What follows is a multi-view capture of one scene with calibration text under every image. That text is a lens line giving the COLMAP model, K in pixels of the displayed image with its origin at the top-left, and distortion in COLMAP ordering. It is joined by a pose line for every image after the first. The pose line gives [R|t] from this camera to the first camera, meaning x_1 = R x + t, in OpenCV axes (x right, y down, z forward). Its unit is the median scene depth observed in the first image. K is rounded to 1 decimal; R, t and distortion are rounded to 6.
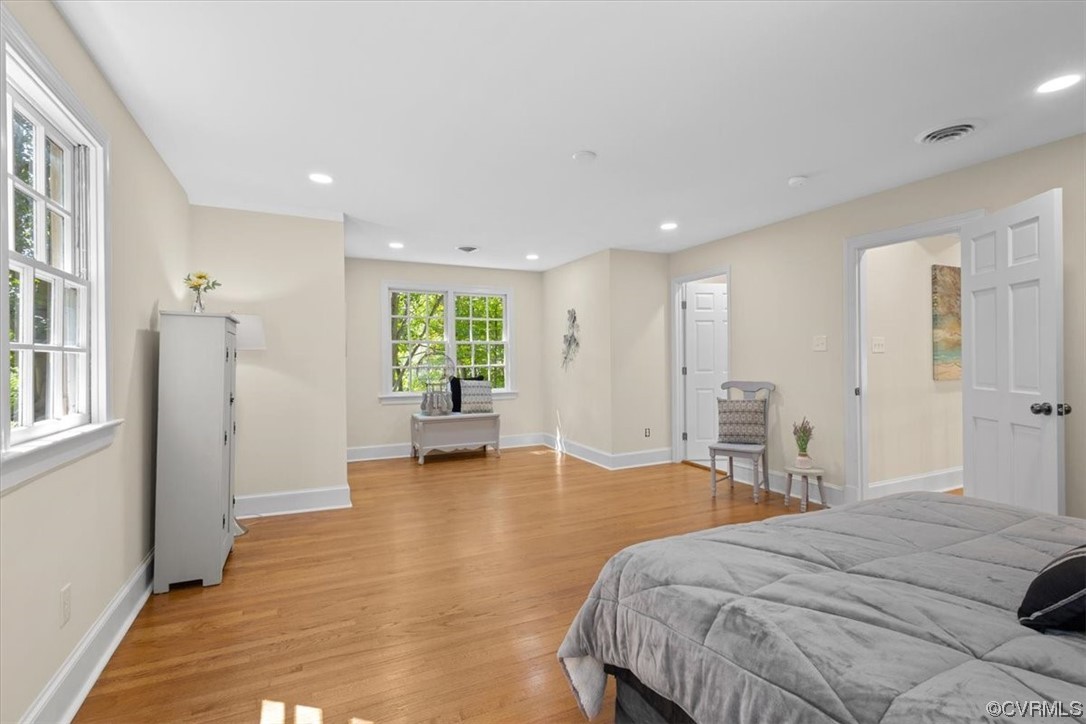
lens RADIAL K [[498.3, 0, 543.0], [0, 498.3, 362.0], [0, 0, 1]] dist [0.000231, 0.000043]
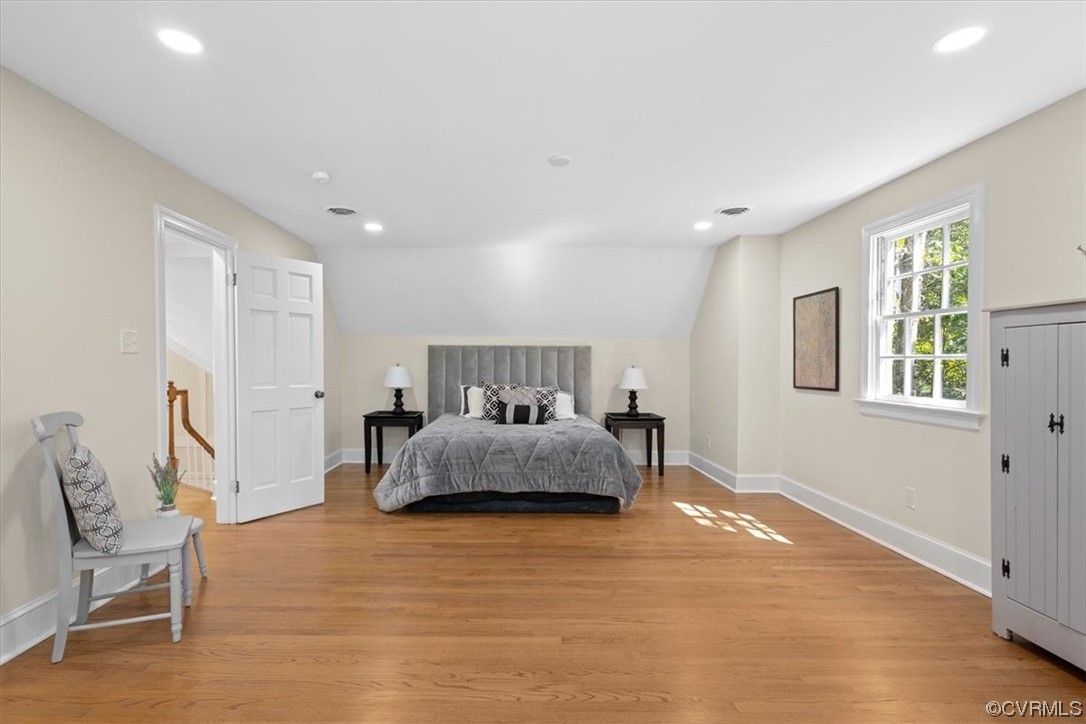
lens RADIAL K [[498.3, 0, 543.0], [0, 498.3, 362.0], [0, 0, 1]] dist [0.000231, 0.000043]
pose [[-0.920581, 0.000973, 0.390550, -0.348643], [0.004804, 0.999949, 0.008831, -0.021746], [-0.390522, 0.010006, -0.920539, 2.512675]]
